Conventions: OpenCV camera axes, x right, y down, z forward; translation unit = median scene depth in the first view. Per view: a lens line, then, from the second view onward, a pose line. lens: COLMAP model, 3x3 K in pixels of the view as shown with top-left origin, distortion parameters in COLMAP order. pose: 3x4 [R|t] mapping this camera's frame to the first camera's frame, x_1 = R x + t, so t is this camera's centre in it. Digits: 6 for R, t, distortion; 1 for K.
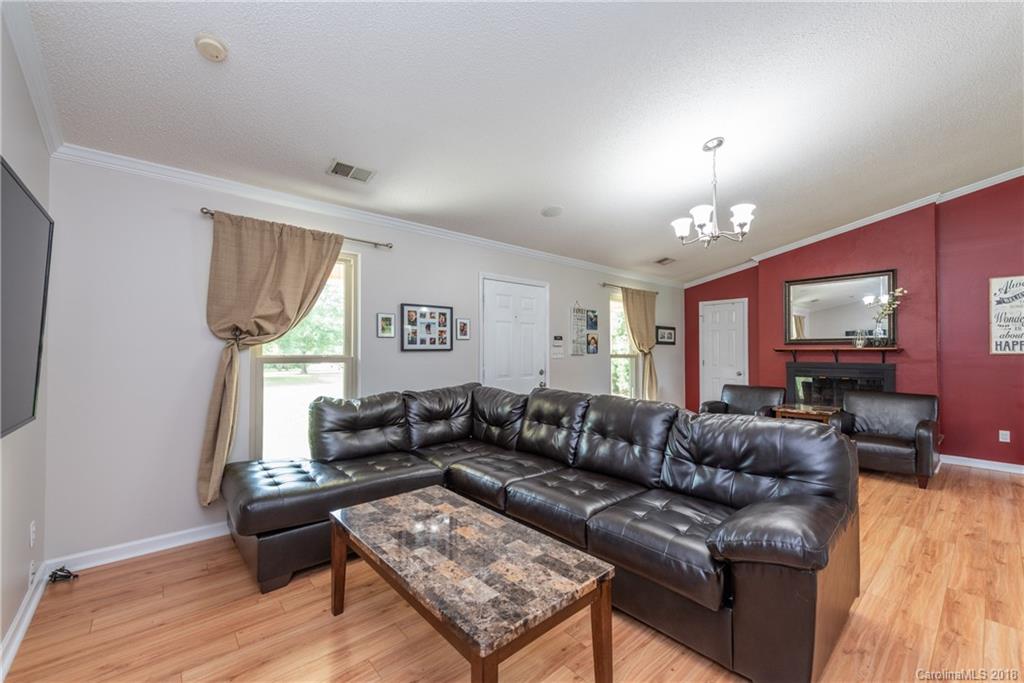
lens RADIAL K [[412.6, 0, 516.1], [0, 412.6, 344.6], [0, 0, 1]] dist [0.011805, -0.000482]
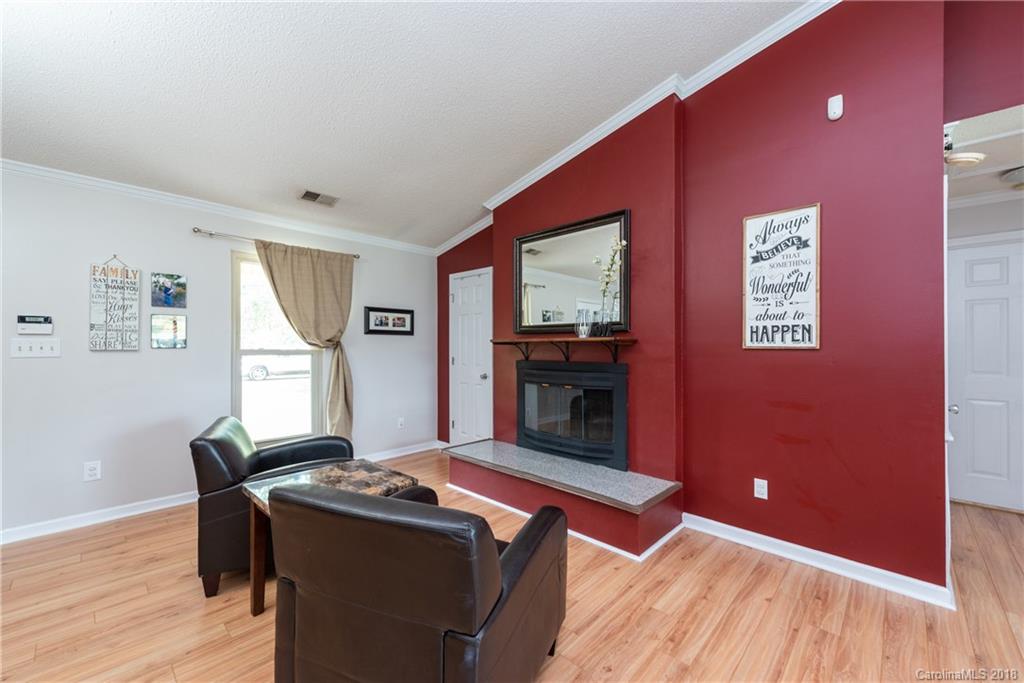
lens RADIAL K [[412.6, 0, 506.6], [0, 412.6, 342.4], [0, 0, 1]] dist [0.011805, -0.000482]
pose [[0.995375, -0.000319, 0.096067, 0.654139], [-0.000596, 0.999955, 0.009499, 0.008498], [-0.096066, -0.009512, 0.995330, 0.397710]]
